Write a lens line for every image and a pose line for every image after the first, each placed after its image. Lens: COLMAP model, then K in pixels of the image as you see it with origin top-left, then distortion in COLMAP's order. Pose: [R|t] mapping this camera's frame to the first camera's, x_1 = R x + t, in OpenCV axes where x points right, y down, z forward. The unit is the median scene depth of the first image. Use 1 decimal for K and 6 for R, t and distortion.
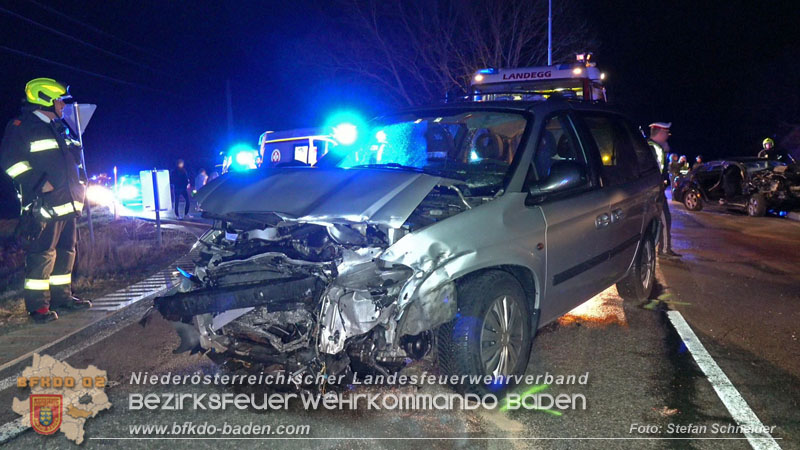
lens RADIAL K [[606.5, 0, 397.1], [0, 606.5, 224.5], [0, 0, 1]] dist [0.004796, -0.021338]
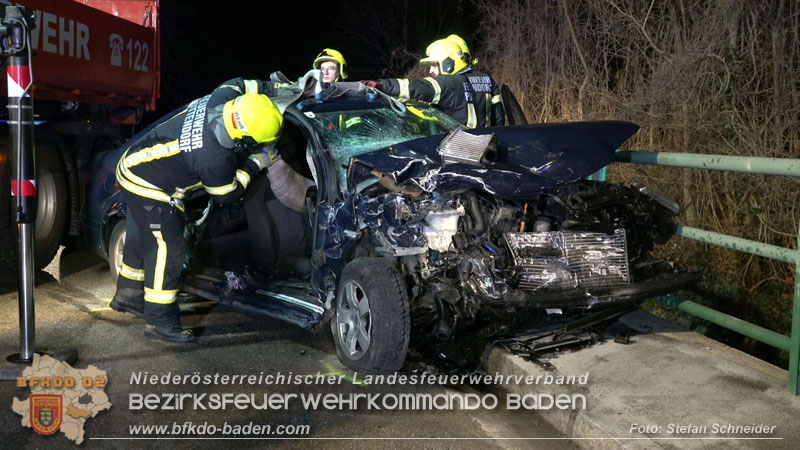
lens RADIAL K [[837.5, 0, 376.4], [0, 837.5, 206.7], [0, 0, 1]] dist [0.019189, 0.000000]
pose [[0.842832, 0.000783, 0.538176, 1.772026], [-0.007292, 0.999924, 0.009965, -0.292331], [-0.538127, -0.012323, 0.842773, 3.046435]]
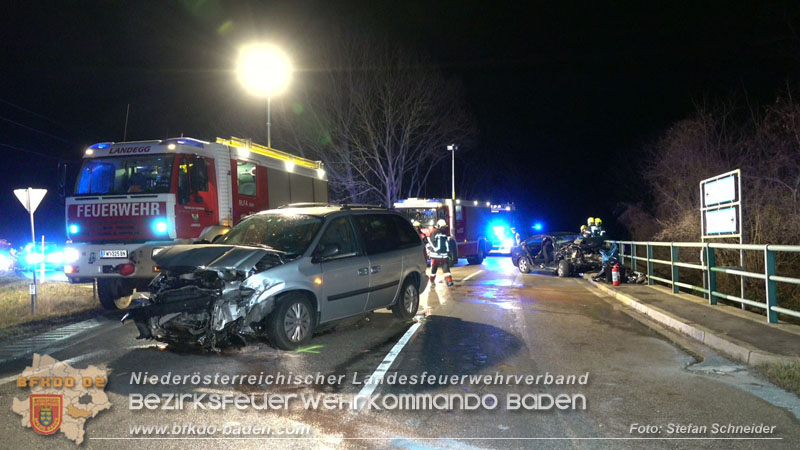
lens RADIAL K [[606.5, 0, 393.9], [0, 606.5, 222.4], [0, 0, 1]] dist [0.004796, -0.021338]
pose [[0.992051, 0.013767, 0.125077, 0.218464], [0.000154, 0.993863, -0.110619, 0.062005], [-0.125833, 0.109759, 0.985961, -1.155052]]
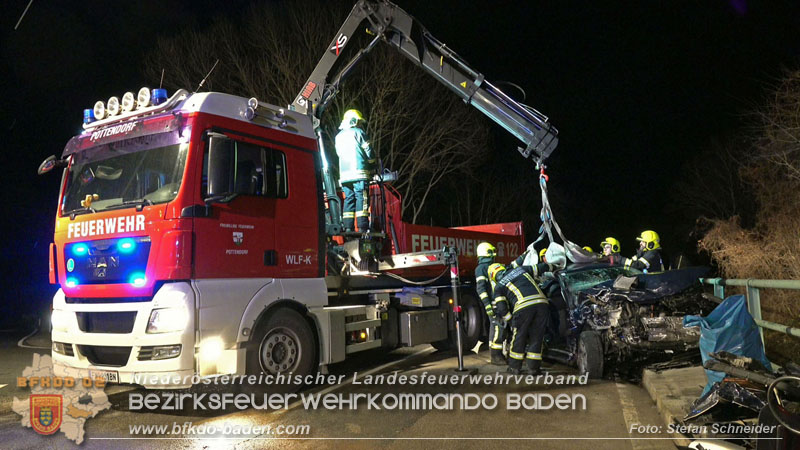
lens RADIAL K [[606.5, 0, 415.2], [0, 606.5, 234.3], [0, 0, 1]] dist [0.004796, -0.021338]
pose [[0.997861, -0.016356, 0.063298, 1.681033], [0.026676, 0.985796, -0.165817, -0.205172], [-0.059687, 0.167151, 0.984123, 1.958192]]
